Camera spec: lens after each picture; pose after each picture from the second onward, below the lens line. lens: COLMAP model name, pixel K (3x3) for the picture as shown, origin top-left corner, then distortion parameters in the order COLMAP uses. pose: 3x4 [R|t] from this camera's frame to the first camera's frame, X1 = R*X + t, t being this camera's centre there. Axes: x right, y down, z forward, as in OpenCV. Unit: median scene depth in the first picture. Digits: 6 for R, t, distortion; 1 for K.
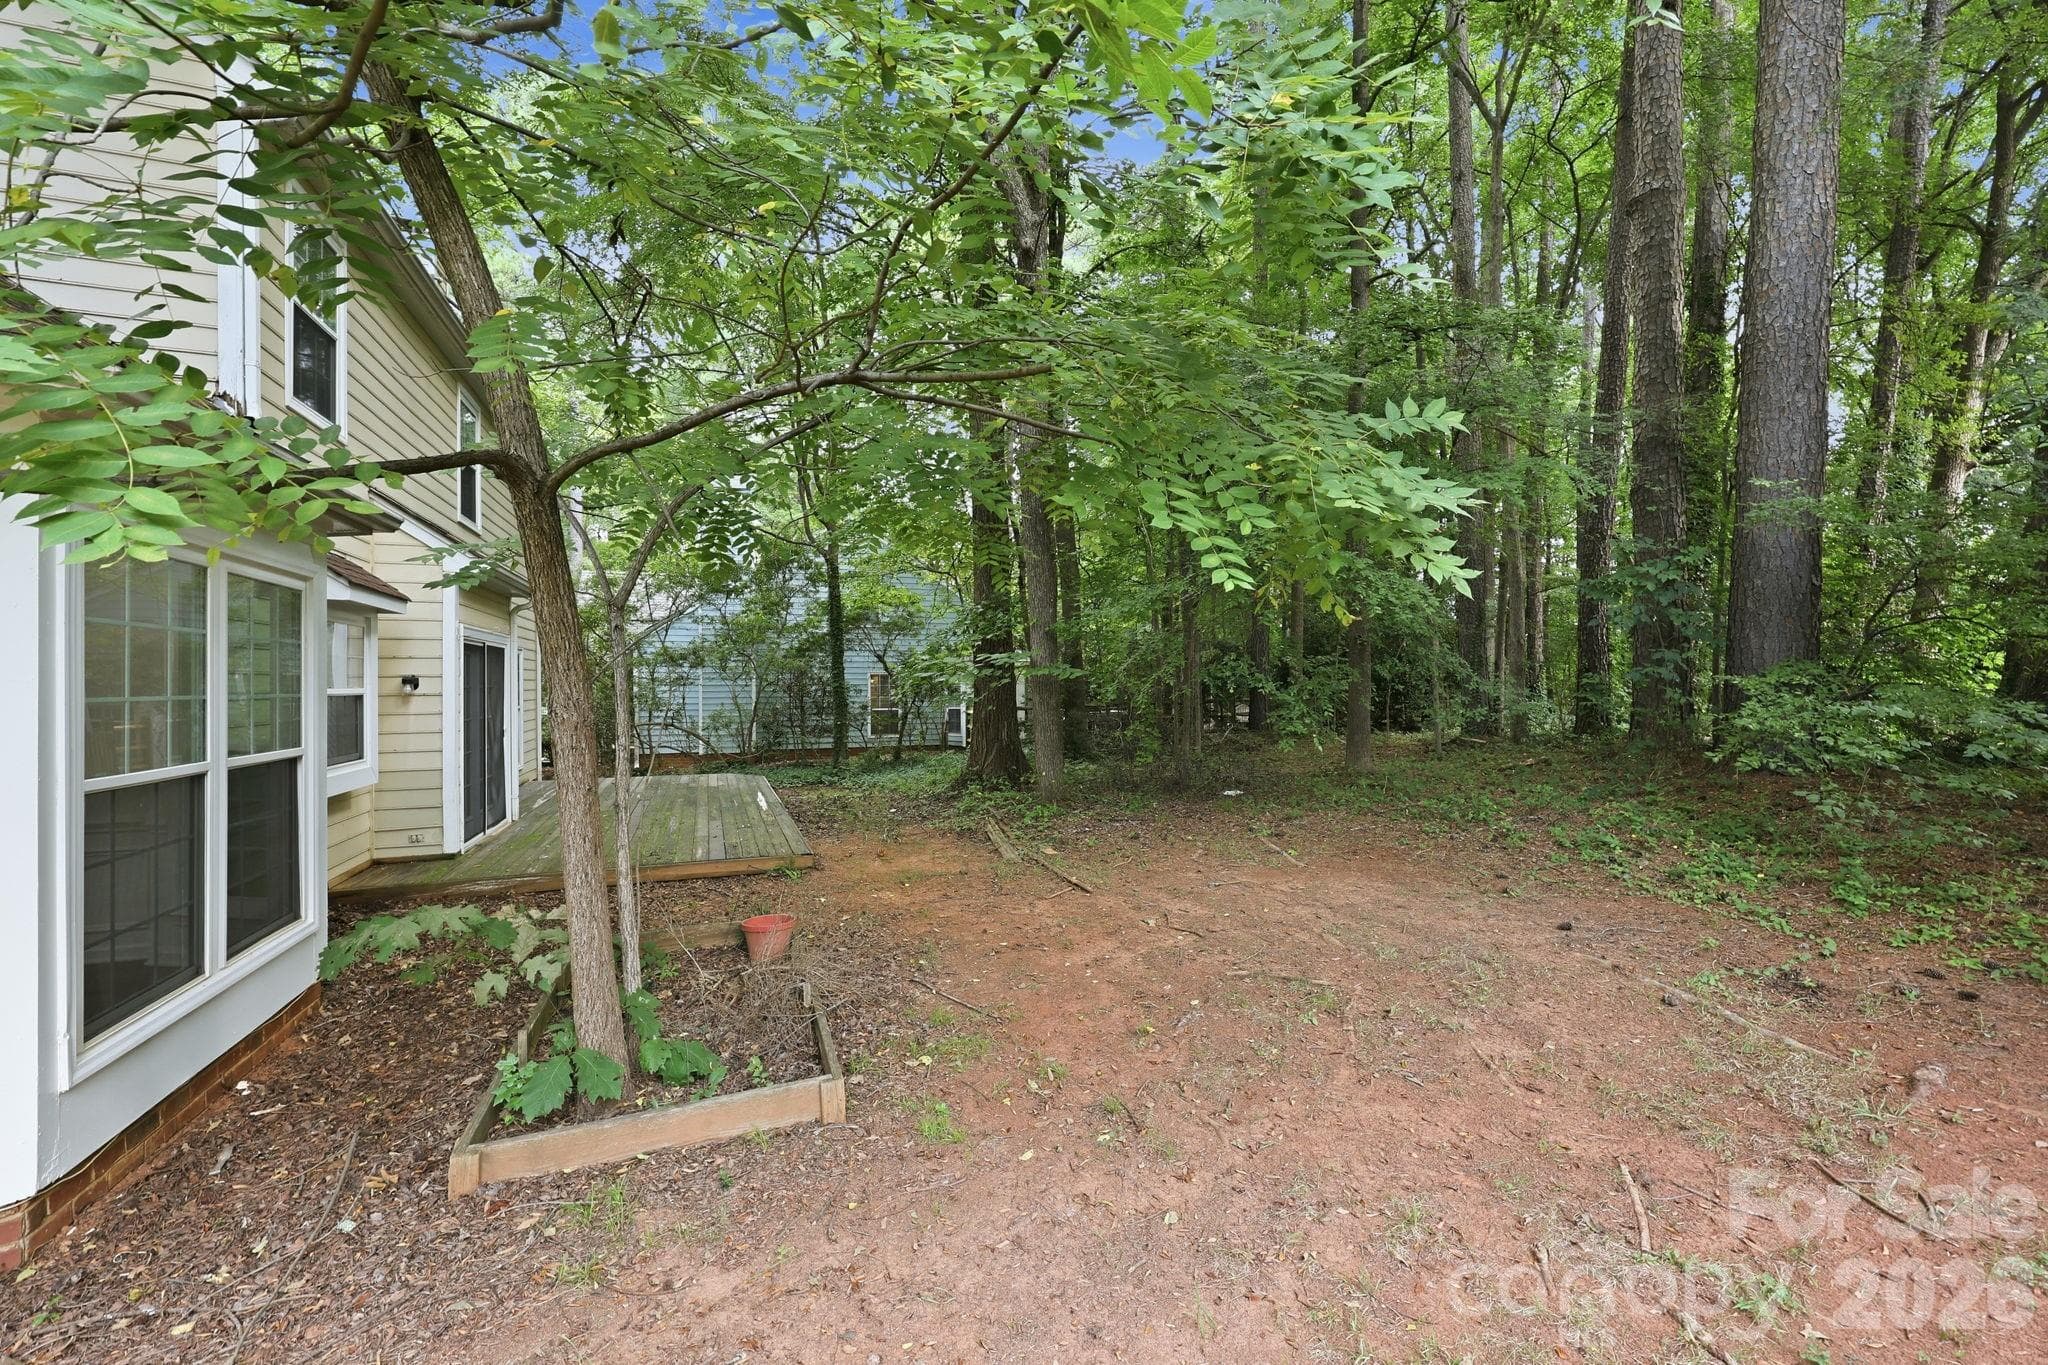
lens RADIAL K [[837.1, 0, 1016.6], [0, 837.1, 683.7], [0, 0, 1]] dist [-0.000793, 0.000256]
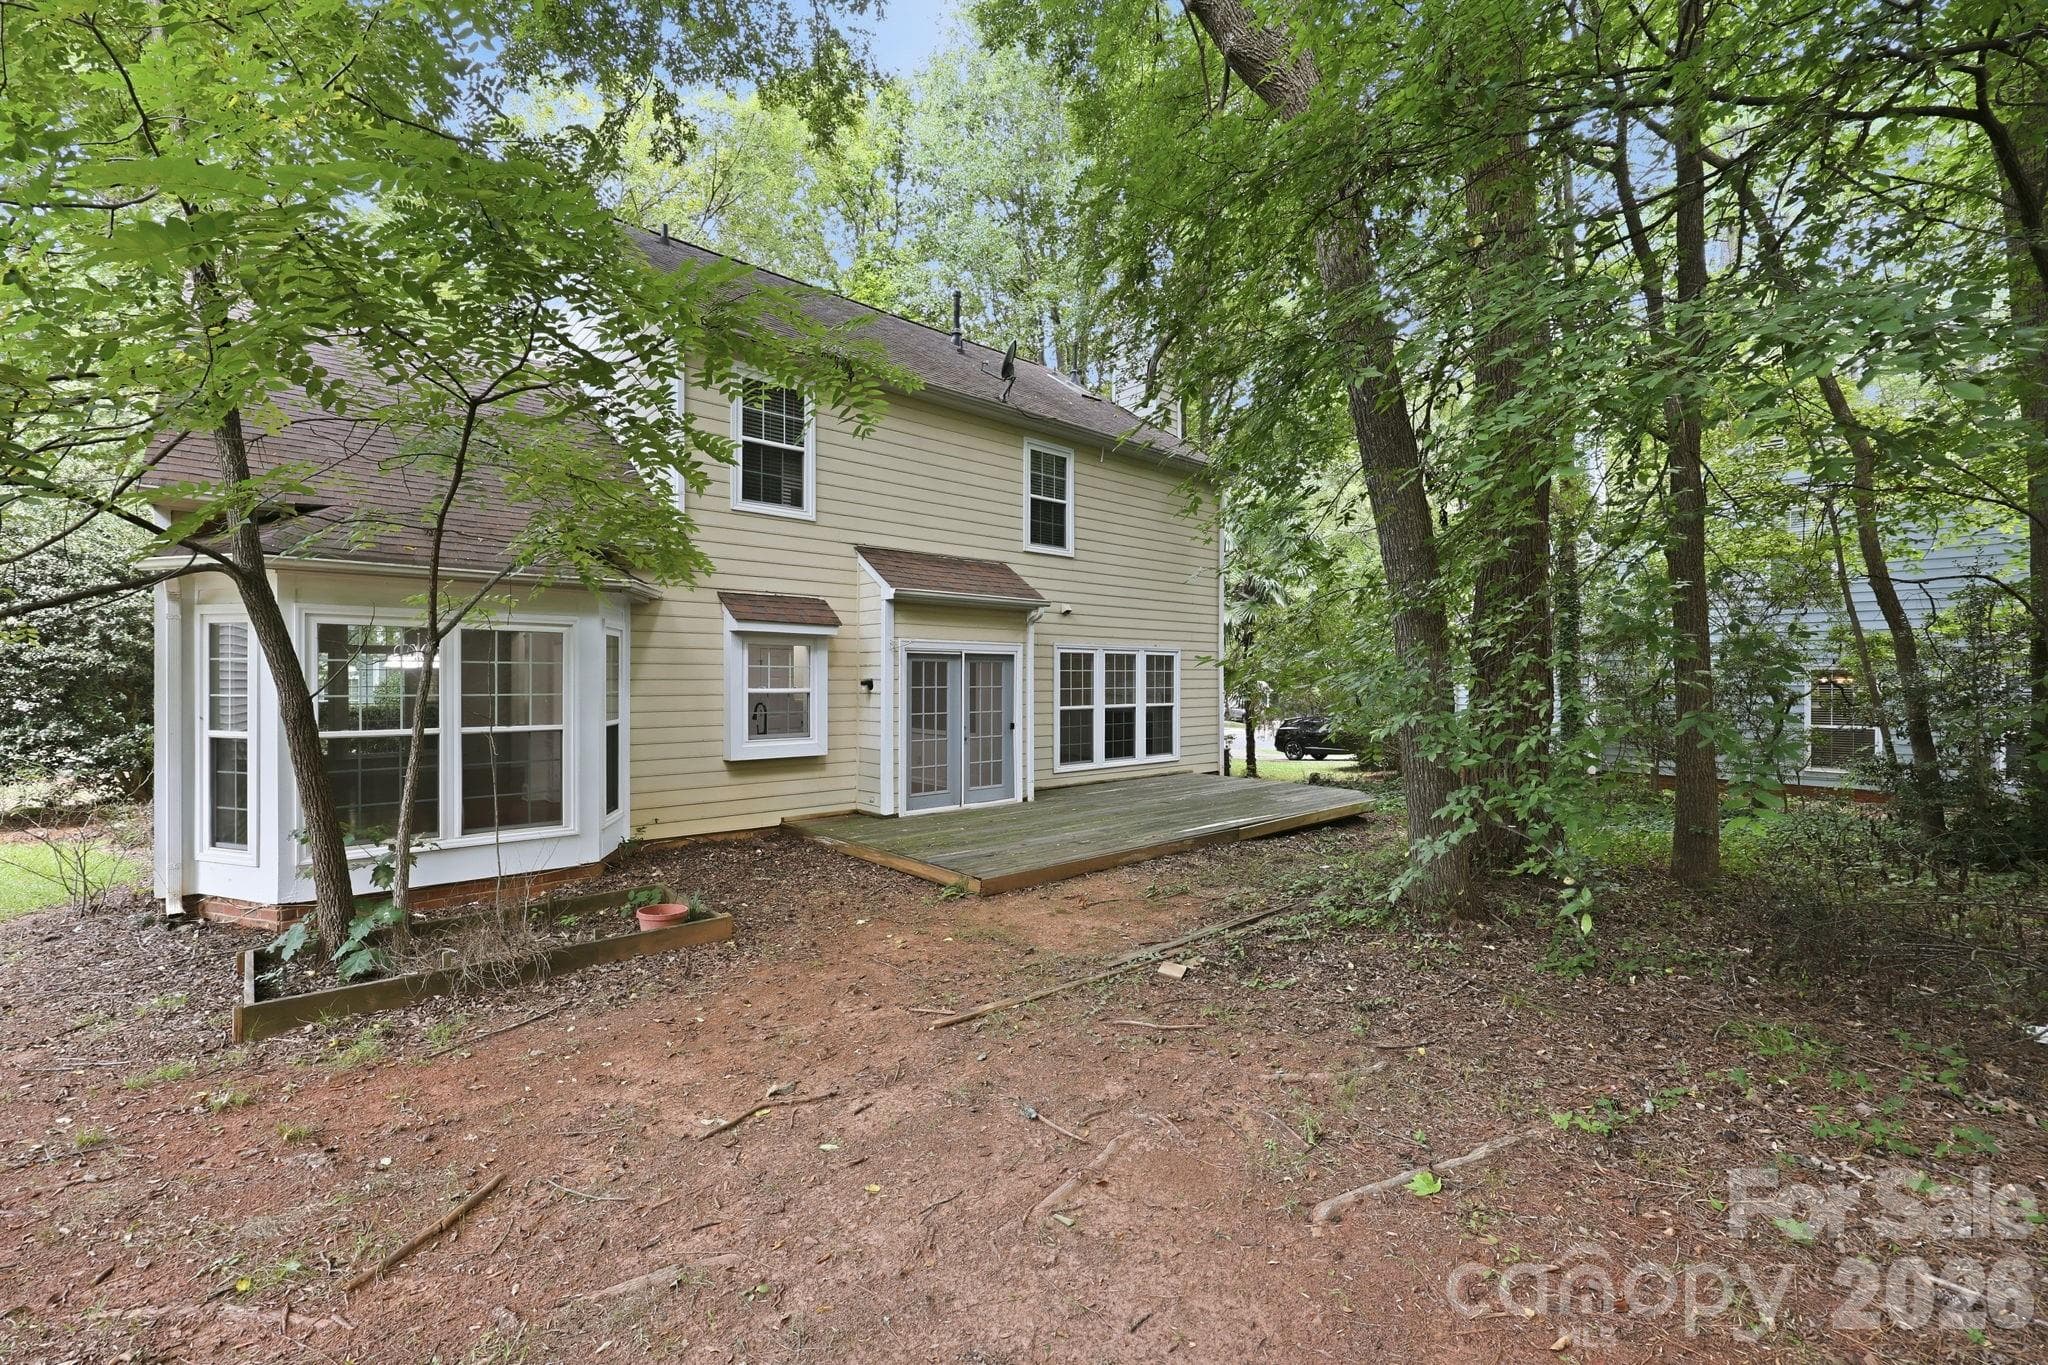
lens RADIAL K [[837.1, 0, 1014.8], [0, 837.1, 677.0], [0, 0, 1]] dist [-0.000793, 0.000256]
pose [[0.356630, 0.004326, -0.934236, 0.625347], [-0.003543, 0.999988, 0.003278, -0.018619], [0.934239, 0.002141, 0.356642, 0.732975]]
